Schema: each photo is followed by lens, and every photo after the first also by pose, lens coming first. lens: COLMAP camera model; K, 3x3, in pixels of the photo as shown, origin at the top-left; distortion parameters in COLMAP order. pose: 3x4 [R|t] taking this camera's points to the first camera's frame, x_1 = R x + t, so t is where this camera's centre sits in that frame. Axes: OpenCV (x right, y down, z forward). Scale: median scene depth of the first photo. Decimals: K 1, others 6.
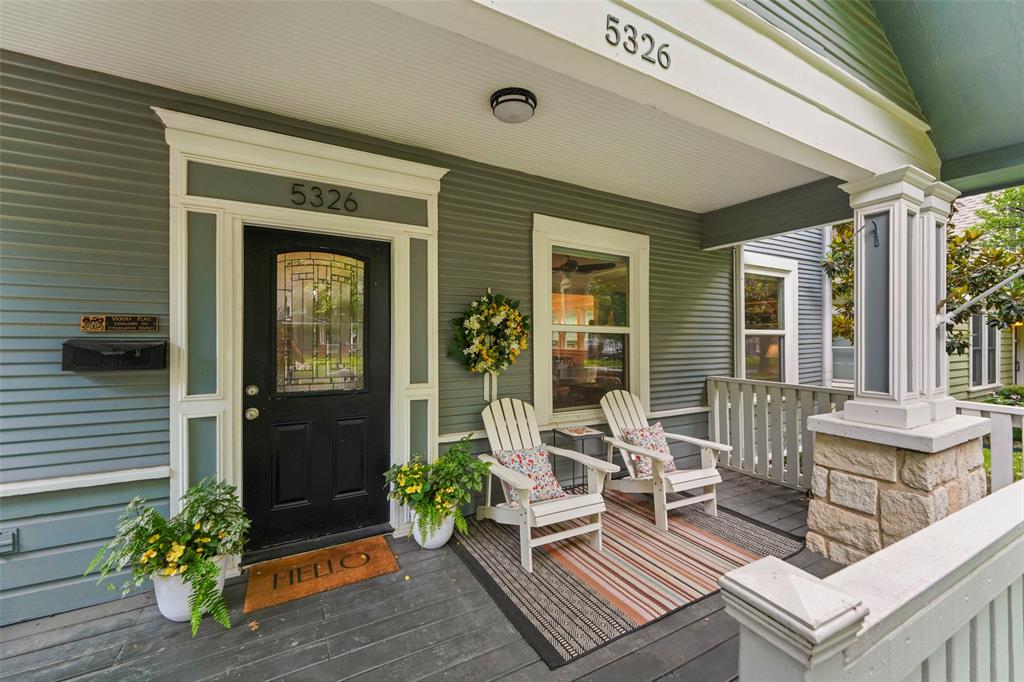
lens RADIAL K [[408.2, 0, 505.7], [0, 408.2, 338.7], [0, 0, 1]] dist [0.010398, -0.000259]
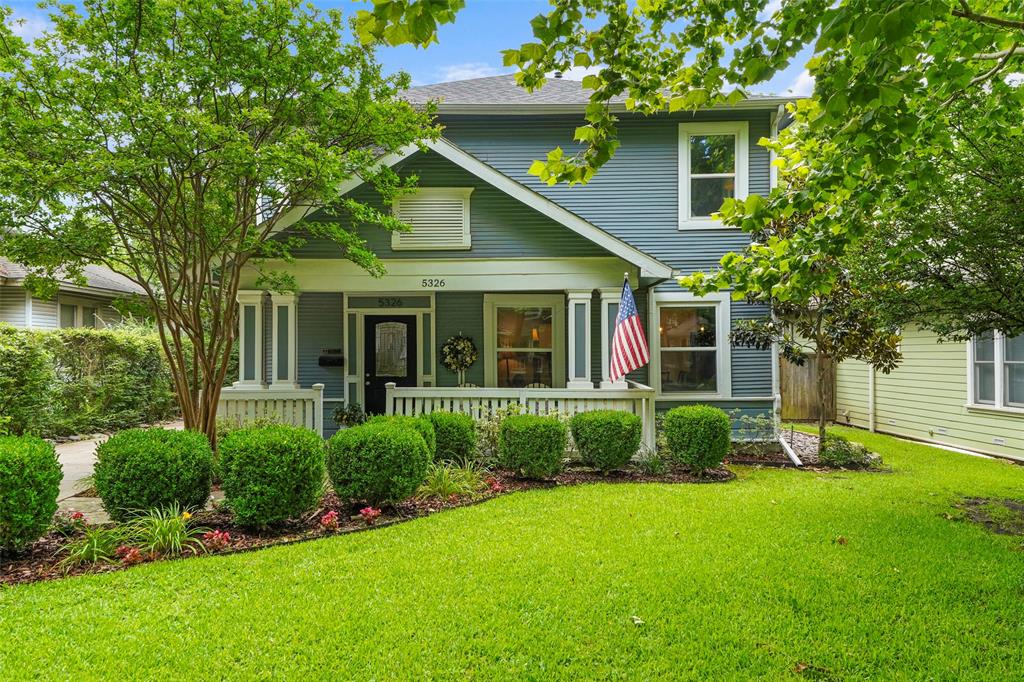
lens RADIAL K [[809.5, 0, 514.4], [0, 809.5, 348.8], [0, 0, 1]] dist [0.110118, 0.001599]
pose [[0.876996, -0.005445, -0.480466, 2.519117], [0.007355, 0.999971, 0.002092, -0.046483], [0.480441, -0.005368, 0.877011, -2.908267]]
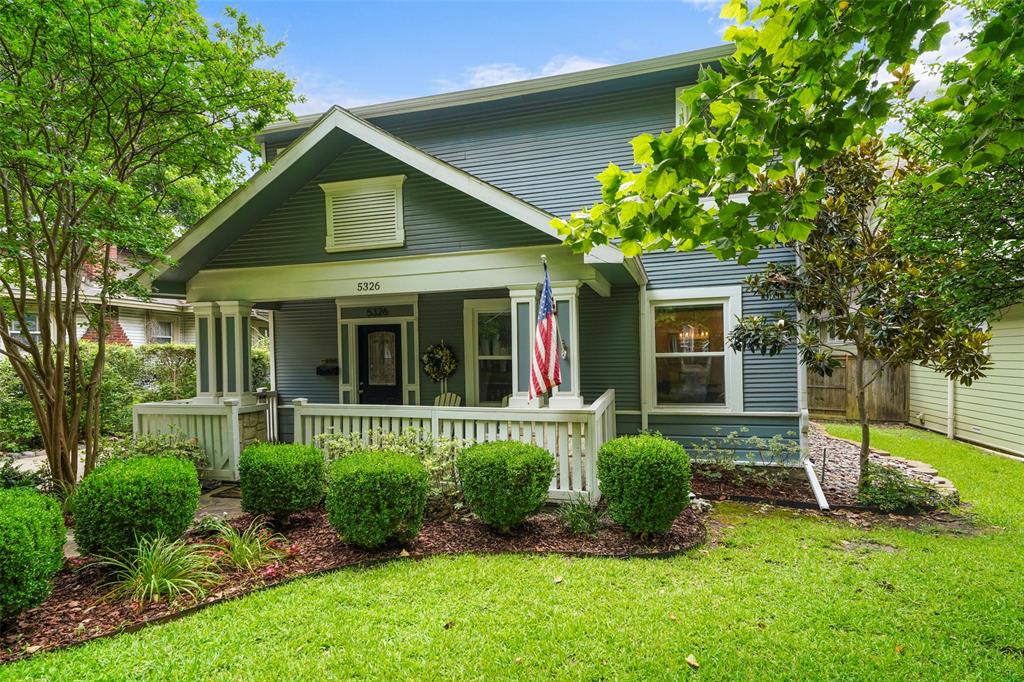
lens RADIAL K [[533.1, 0, 507.6], [0, 533.1, 364.8], [0, 0, 1]] dist [0.034741, 0.000819]
pose [[0.707517, 0.000321, -0.706696, 2.374014], [0.021084, 0.999545, 0.021562, -0.053545], [0.706381, -0.030155, 0.707189, -0.781629]]
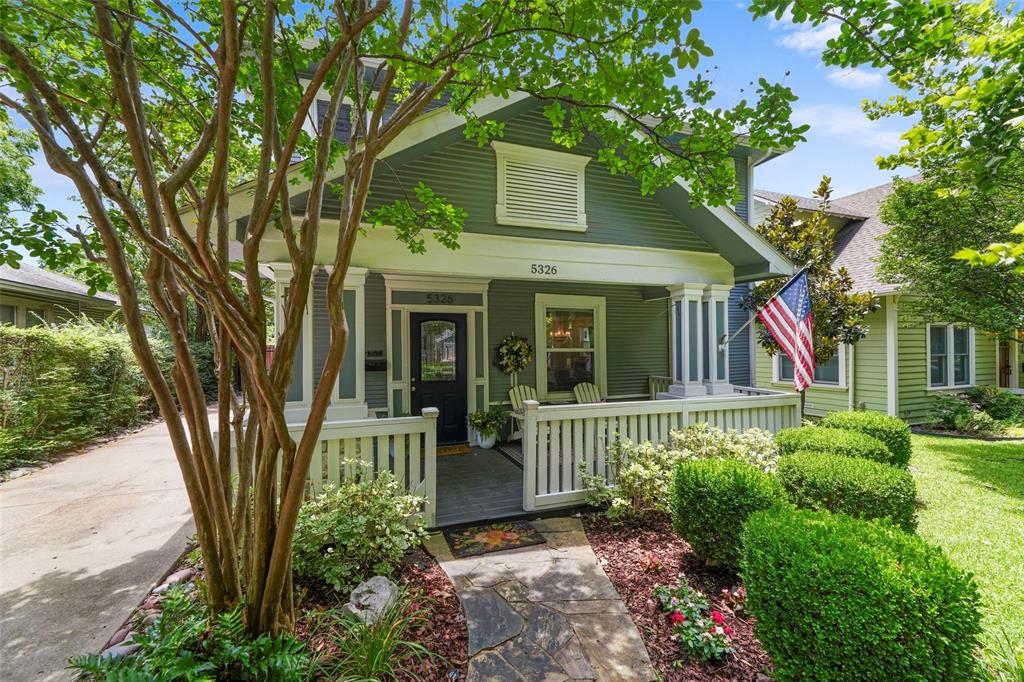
lens RADIAL K [[408.2, 0, 505.8], [0, 408.2, 343.8], [0, 0, 1]] dist [0.010398, -0.000259]
pose [[0.987972, -0.010131, -0.154302, 0.270653], [0.010582, 0.999942, 0.002099, -0.076516], [0.154271, -0.003707, 0.988022, -1.166392]]
